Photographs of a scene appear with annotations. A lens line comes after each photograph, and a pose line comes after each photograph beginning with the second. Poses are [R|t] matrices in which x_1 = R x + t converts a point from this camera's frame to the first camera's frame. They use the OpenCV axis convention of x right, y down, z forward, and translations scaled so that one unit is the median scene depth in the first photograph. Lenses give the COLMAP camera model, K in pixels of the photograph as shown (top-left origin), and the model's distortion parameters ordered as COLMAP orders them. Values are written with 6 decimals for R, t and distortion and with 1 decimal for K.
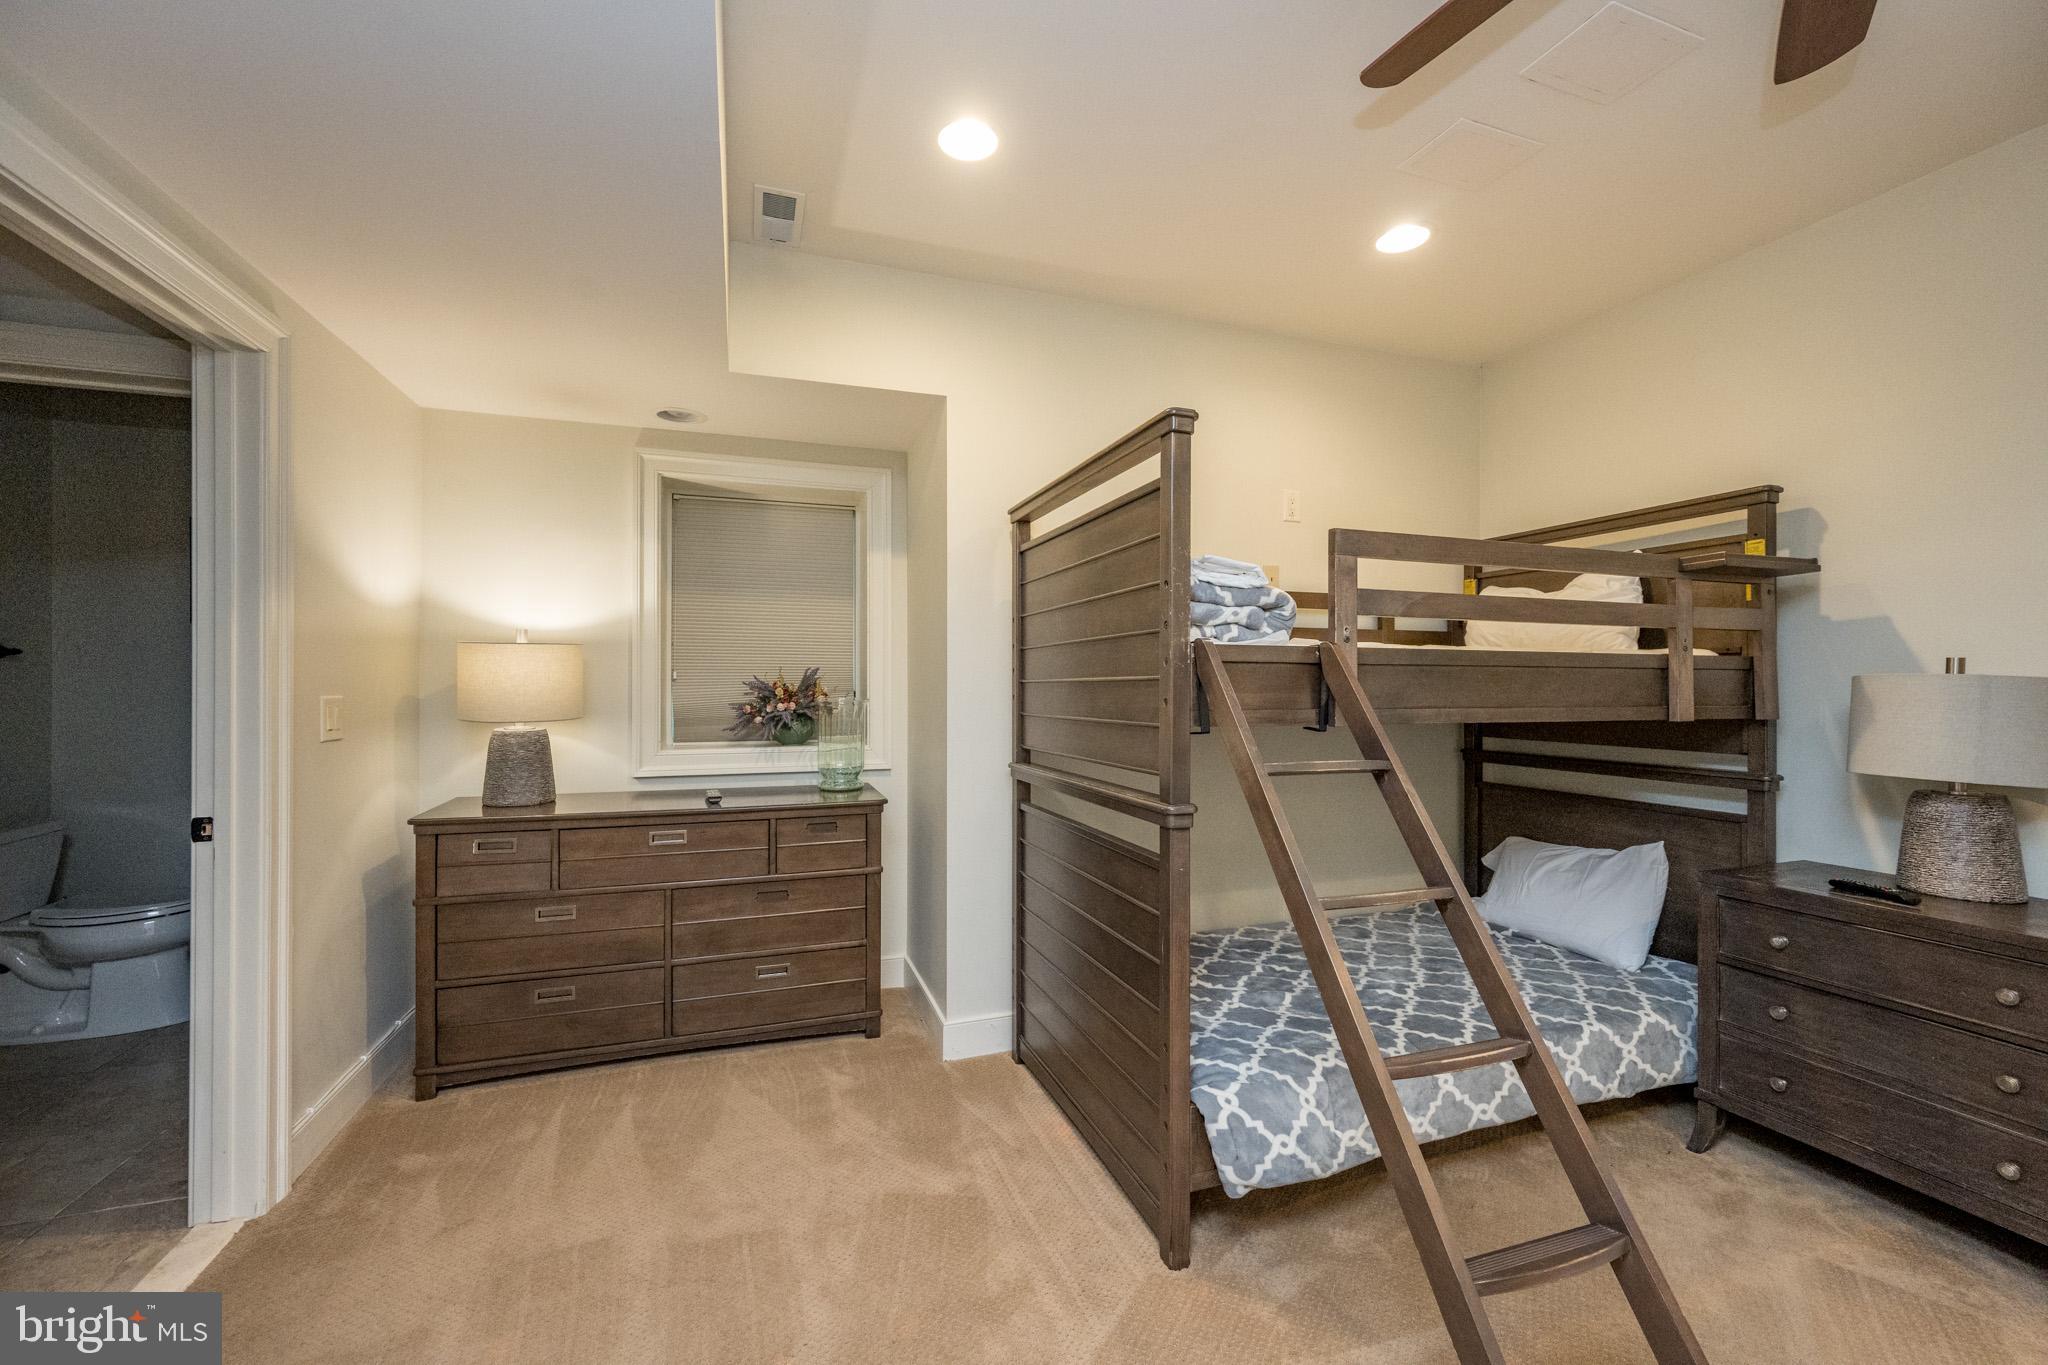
lens RADIAL K [[812.3, 0, 1016.6], [0, 812.3, 683.1], [0, 0, 1]] dist [-0.003142, 0.000335]
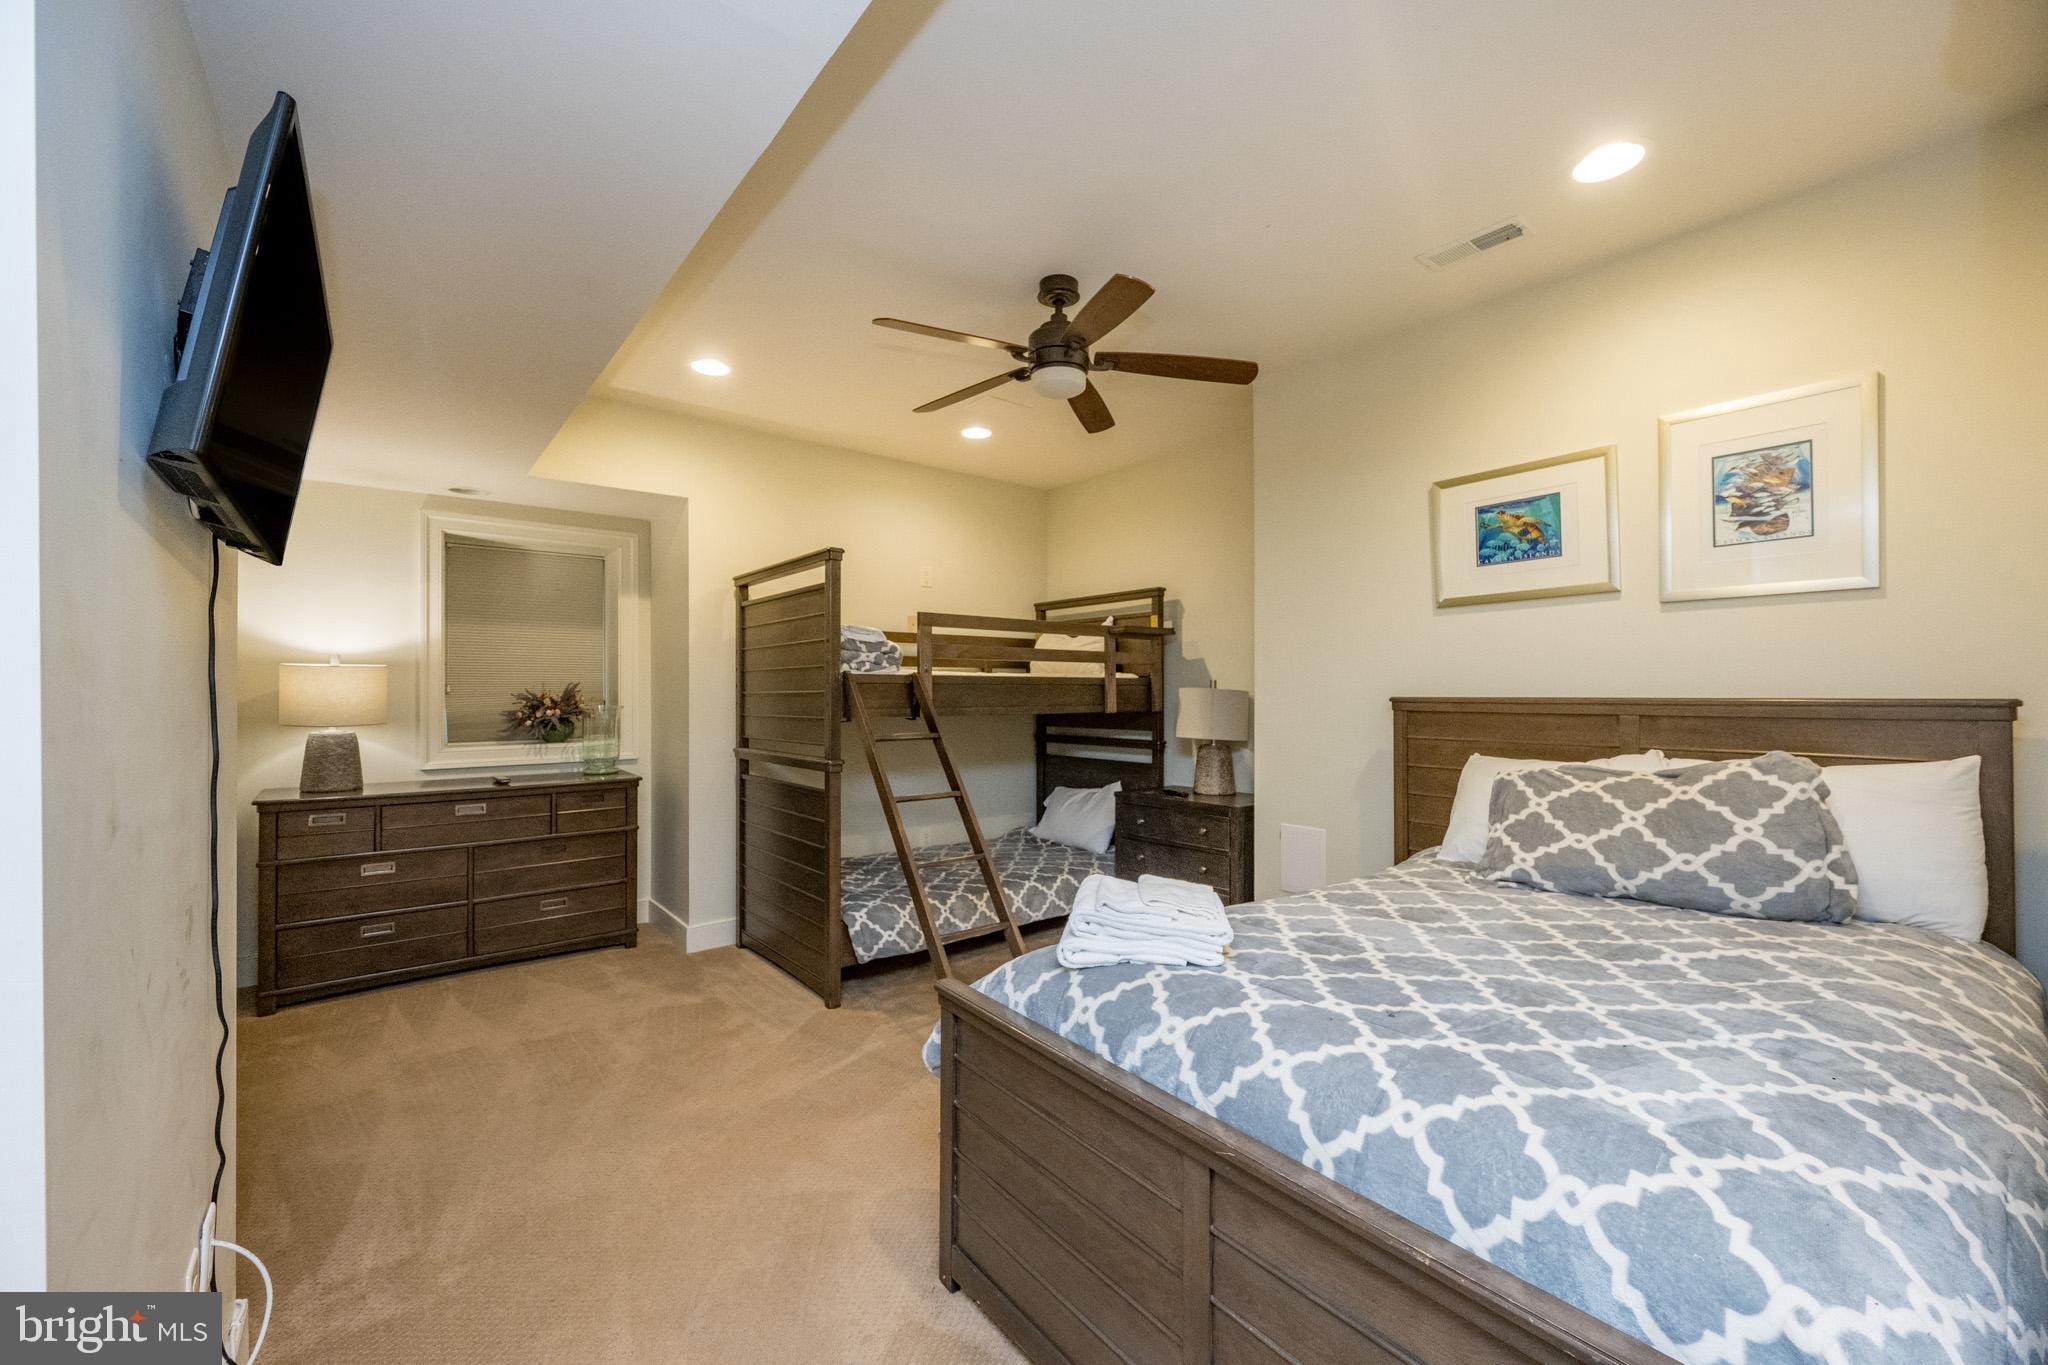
lens RADIAL K [[812.3, 0, 999.0], [0, 812.3, 683.4], [0, 0, 1]] dist [-0.003142, 0.000335]
pose [[0.948186, -0.001991, 0.317708, -0.023115], [0.004584, 0.999962, -0.007412, -0.007390], [-0.317681, 0.008484, 0.948160, -0.624617]]
